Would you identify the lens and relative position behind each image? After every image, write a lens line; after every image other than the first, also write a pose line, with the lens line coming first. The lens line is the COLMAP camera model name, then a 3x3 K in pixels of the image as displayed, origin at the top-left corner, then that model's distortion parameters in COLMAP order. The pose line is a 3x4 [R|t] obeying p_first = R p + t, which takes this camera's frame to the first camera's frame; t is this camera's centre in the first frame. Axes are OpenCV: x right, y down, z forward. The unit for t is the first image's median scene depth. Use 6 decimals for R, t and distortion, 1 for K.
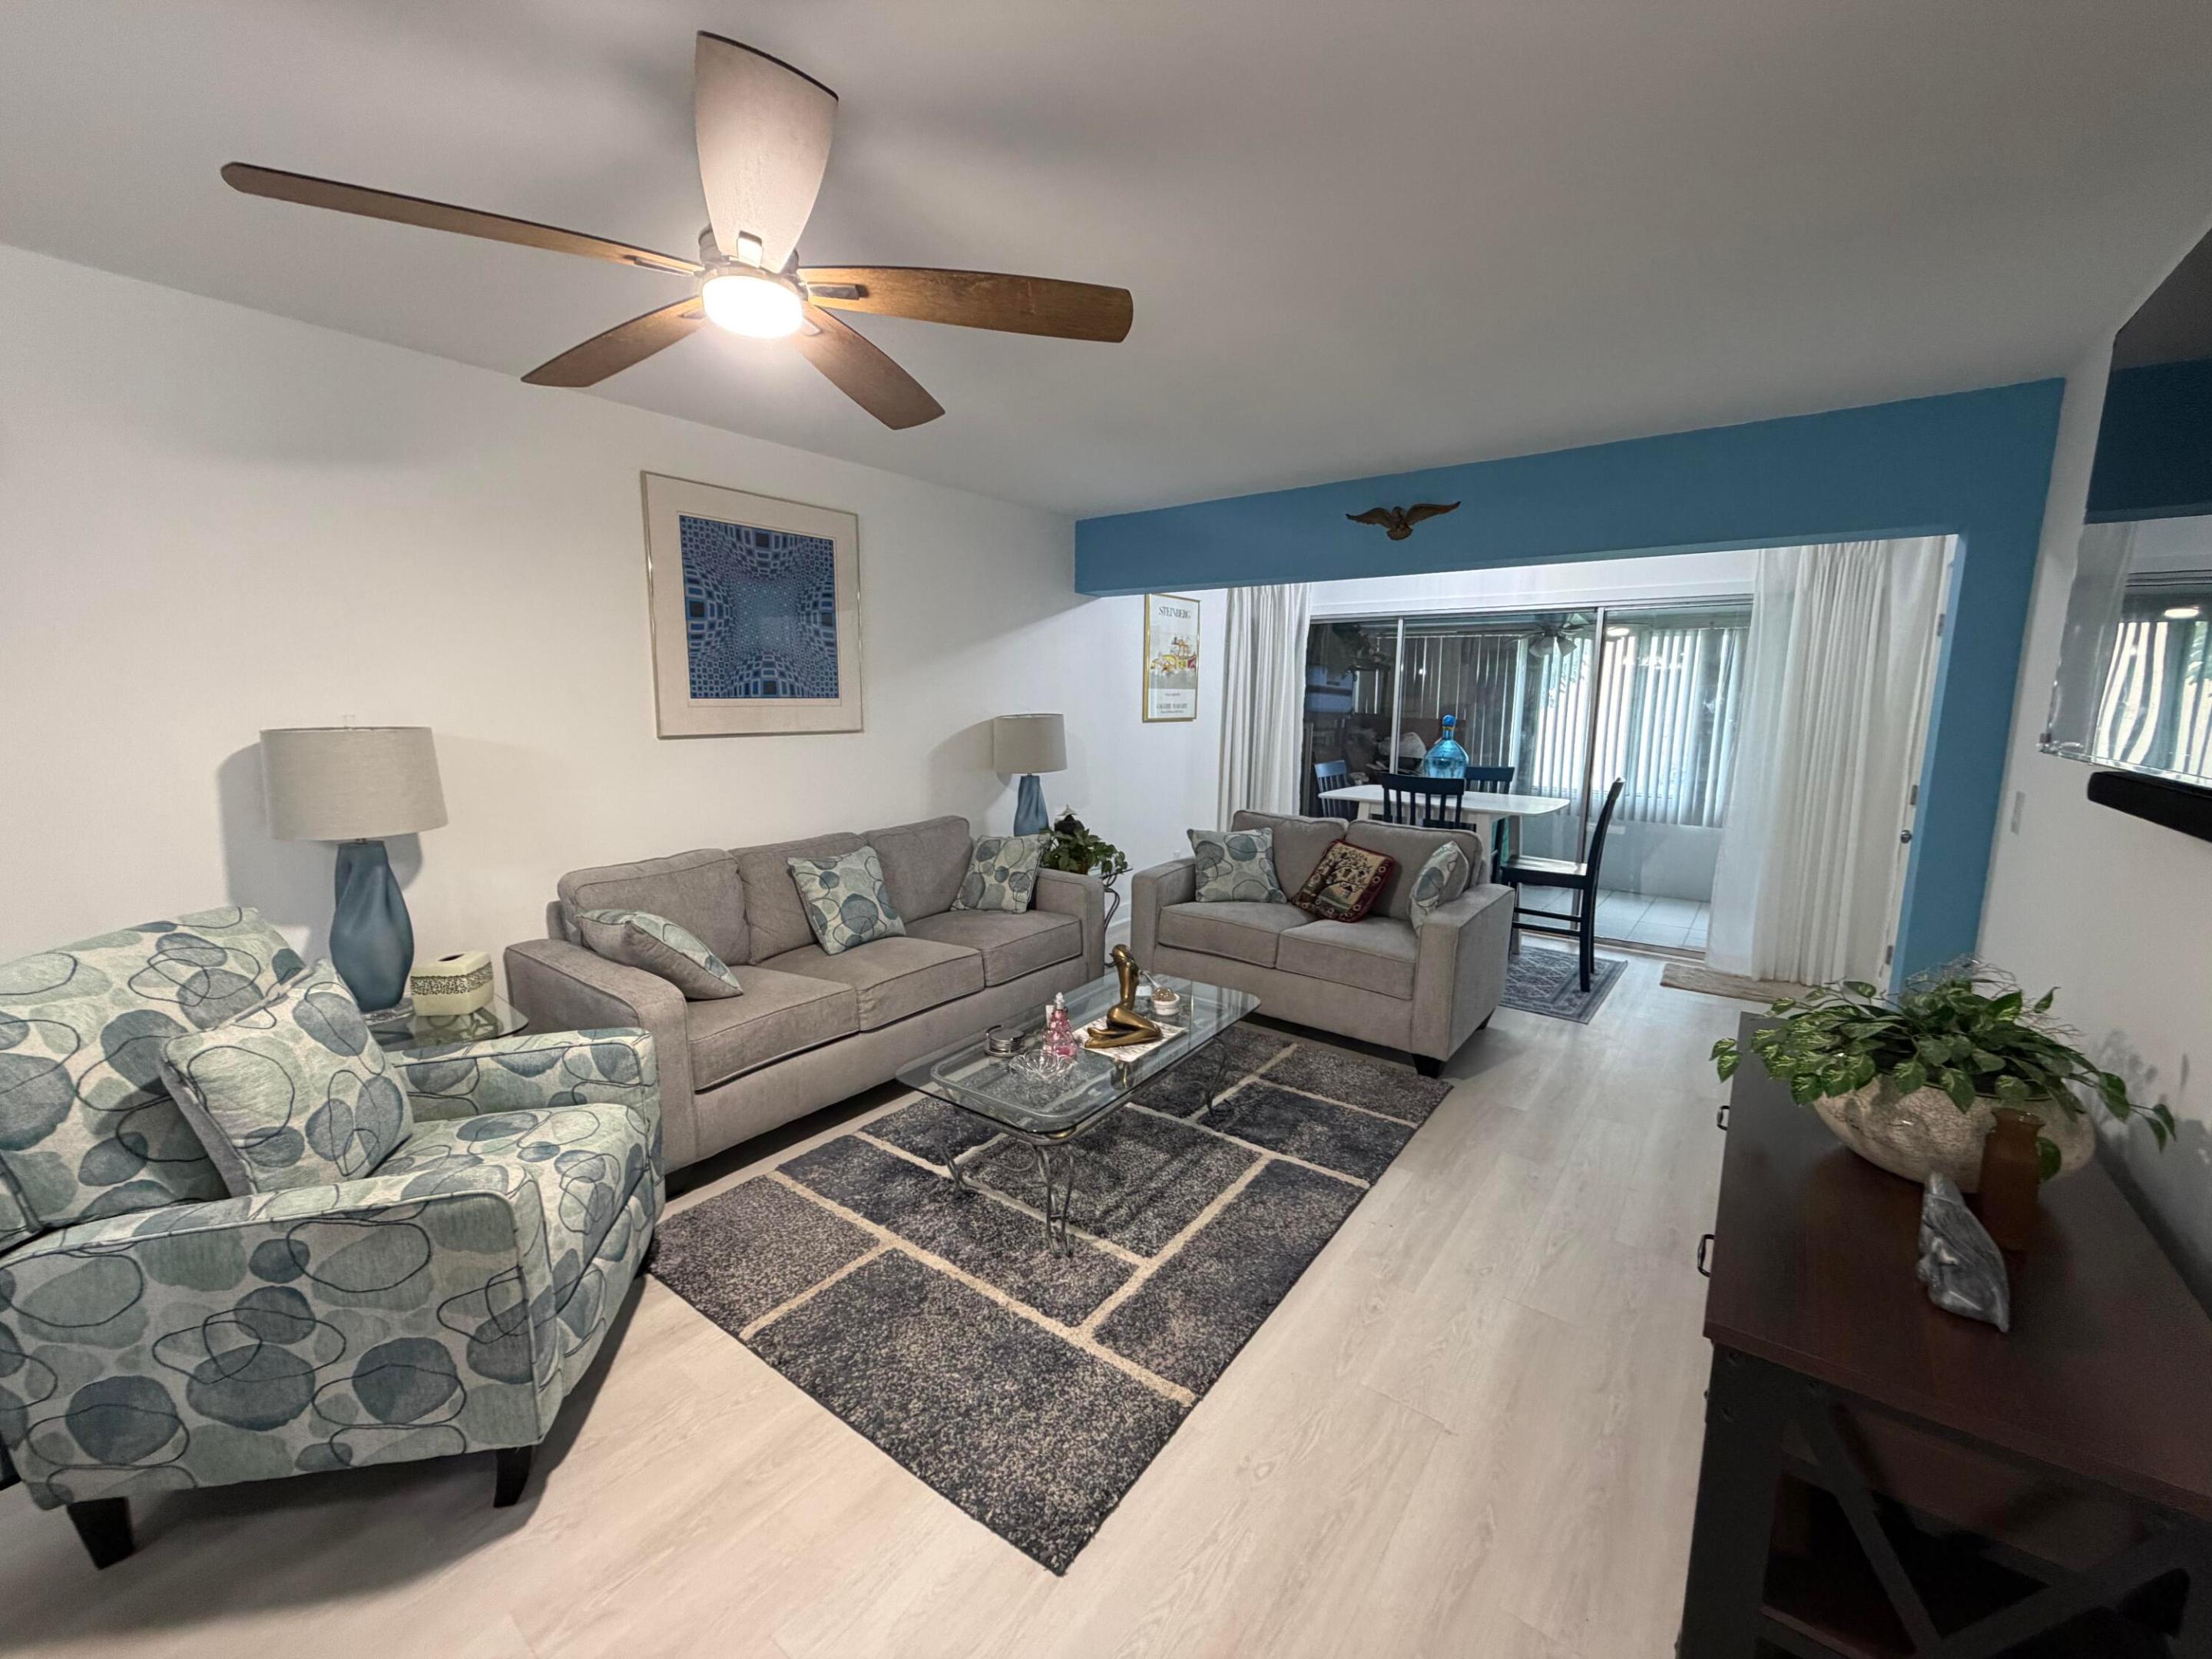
lens RADIAL K [[882.2, 0, 1100.4], [0, 882.2, 831.8], [0, 0, 1]] dist [0.000690, -0.000045]
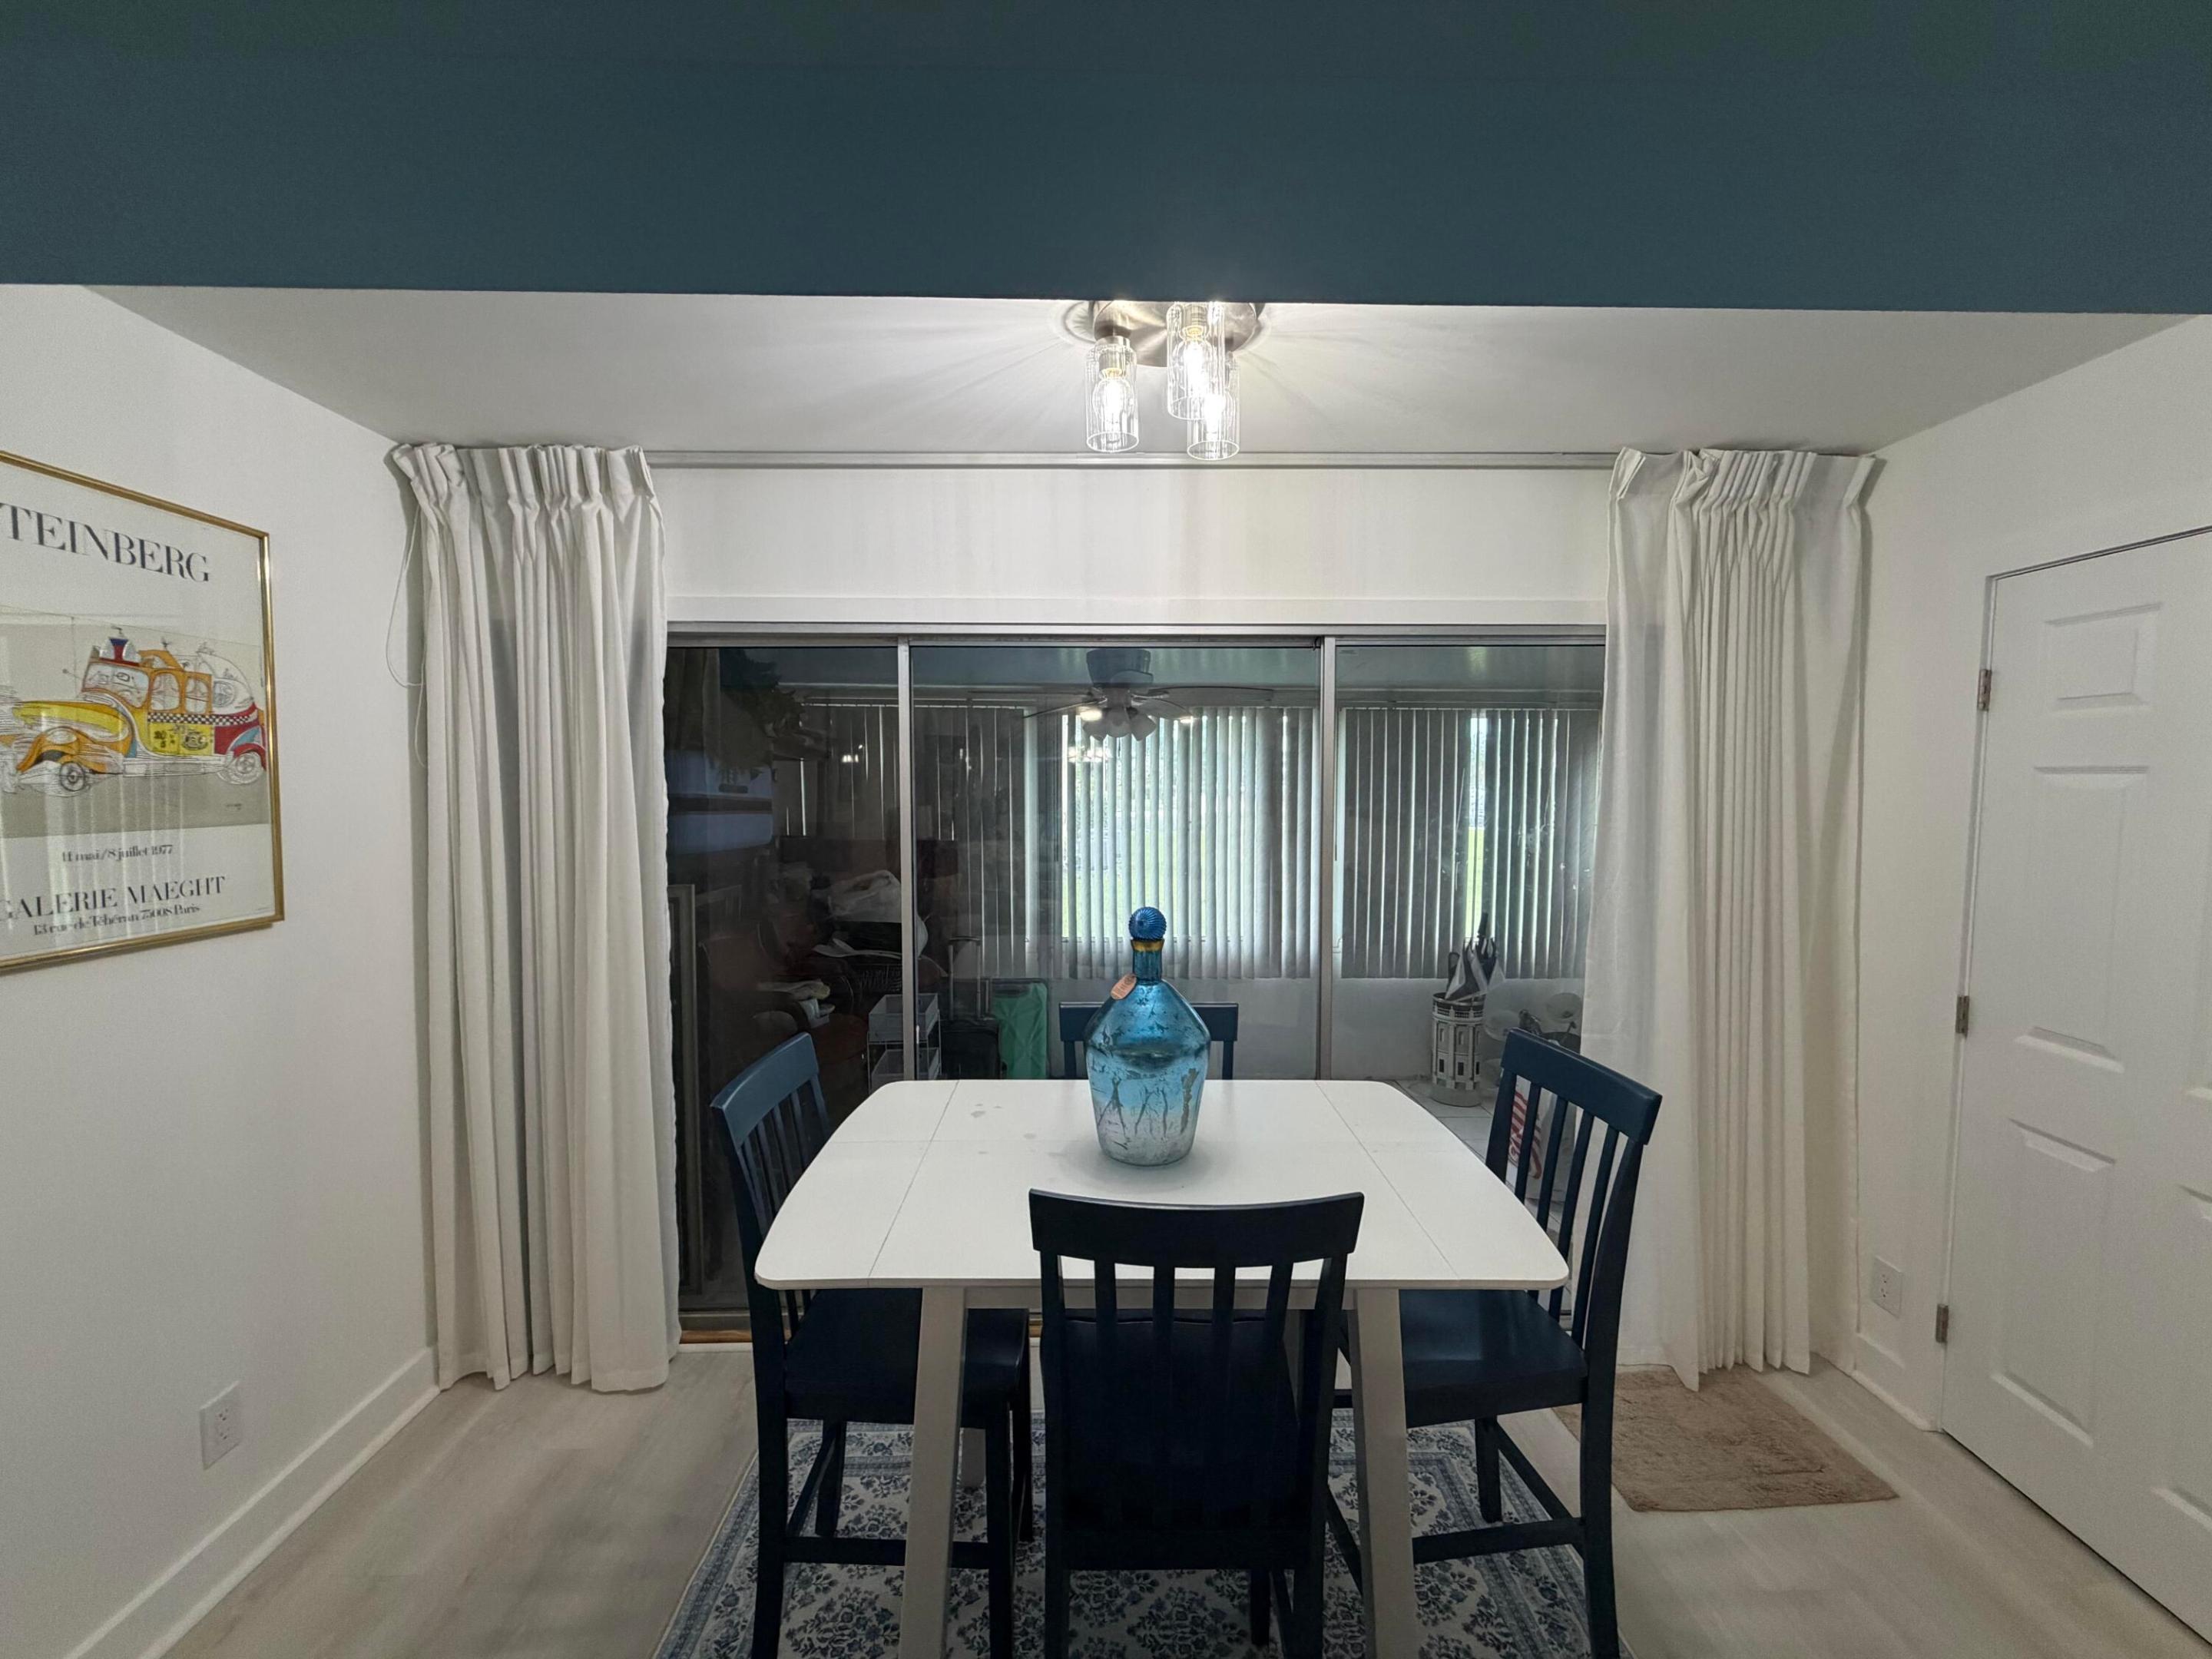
lens RADIAL K [[882.2, 0, 1108.1], [0, 882.2, 820.3], [0, 0, 1]] dist [0.000690, -0.000045]
pose [[0.772532, -0.038662, 0.633798, 0.379147], [0.106654, 0.991865, -0.069495, -0.307368], [-0.625955, 0.121284, 0.770370, 1.623456]]
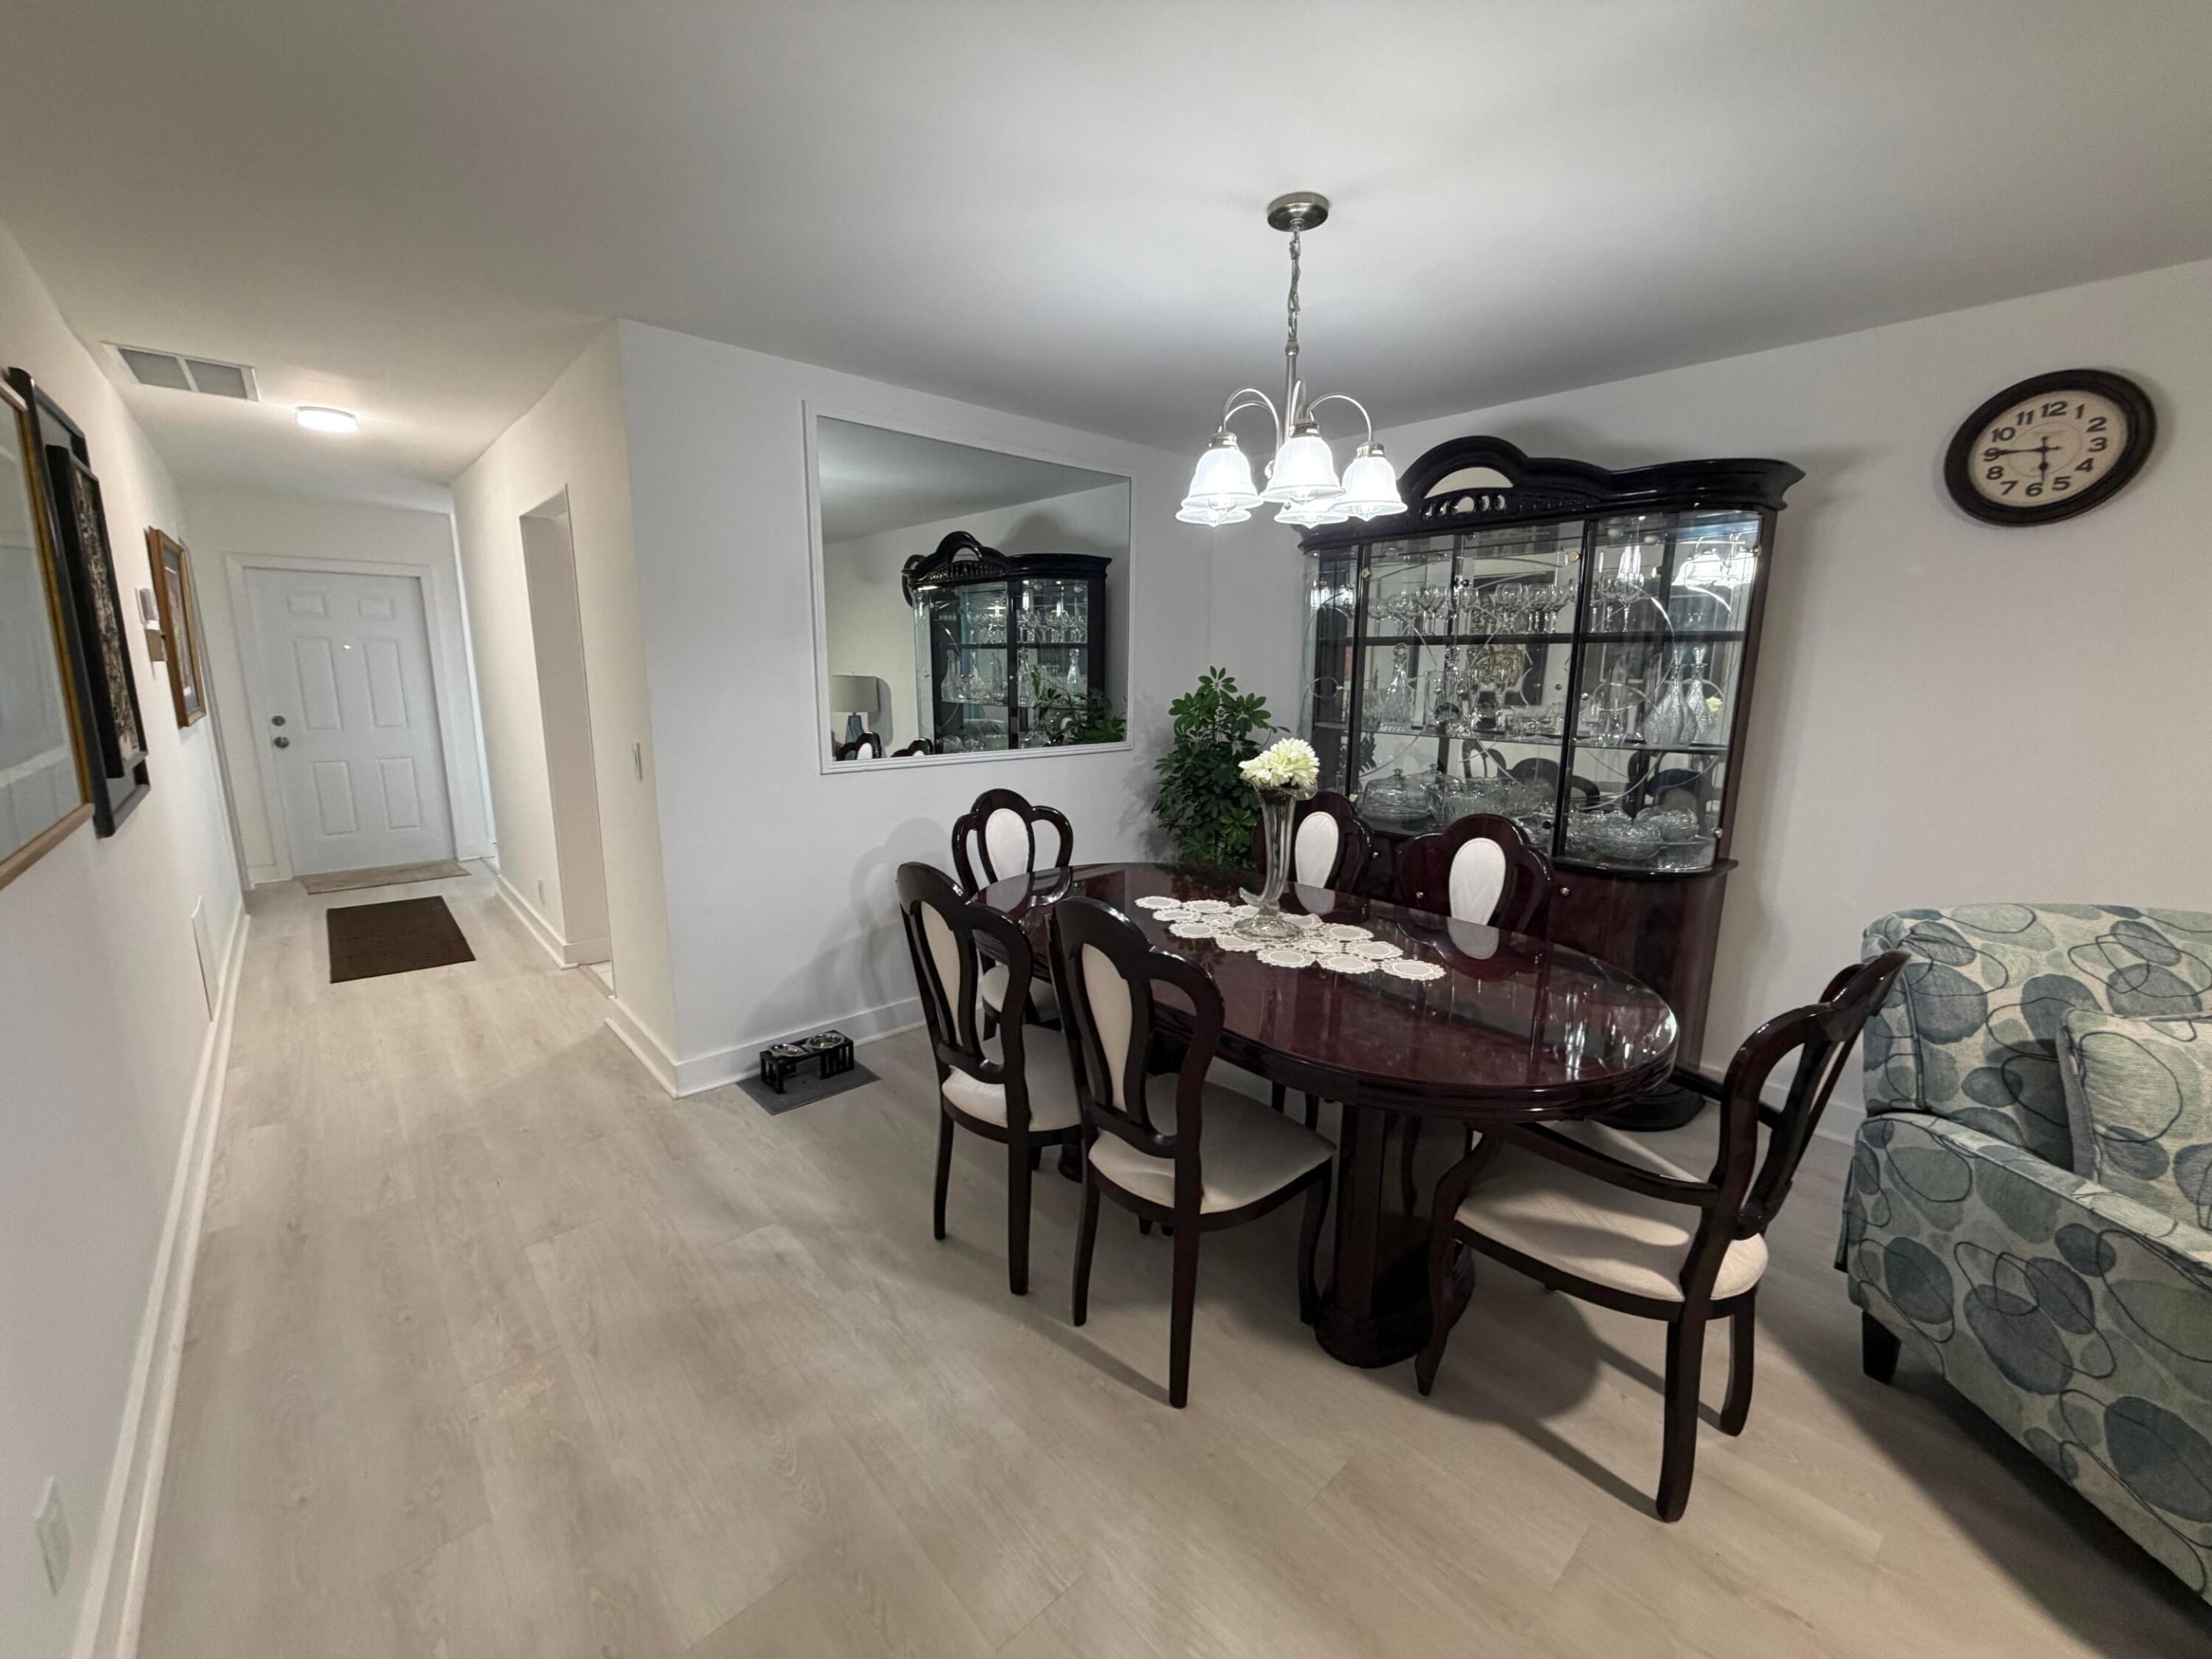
lens RADIAL K [[882.2, 0, 1102.6], [0, 882.2, 834.7], [0, 0, 1]] dist [0.000690, -0.000045]
pose [[-0.180498, 0.174796, -0.967919, 0.108538], [-0.162905, 0.965178, 0.204680, 0.003225], [0.969991, 0.194623, -0.145738, -0.021150]]
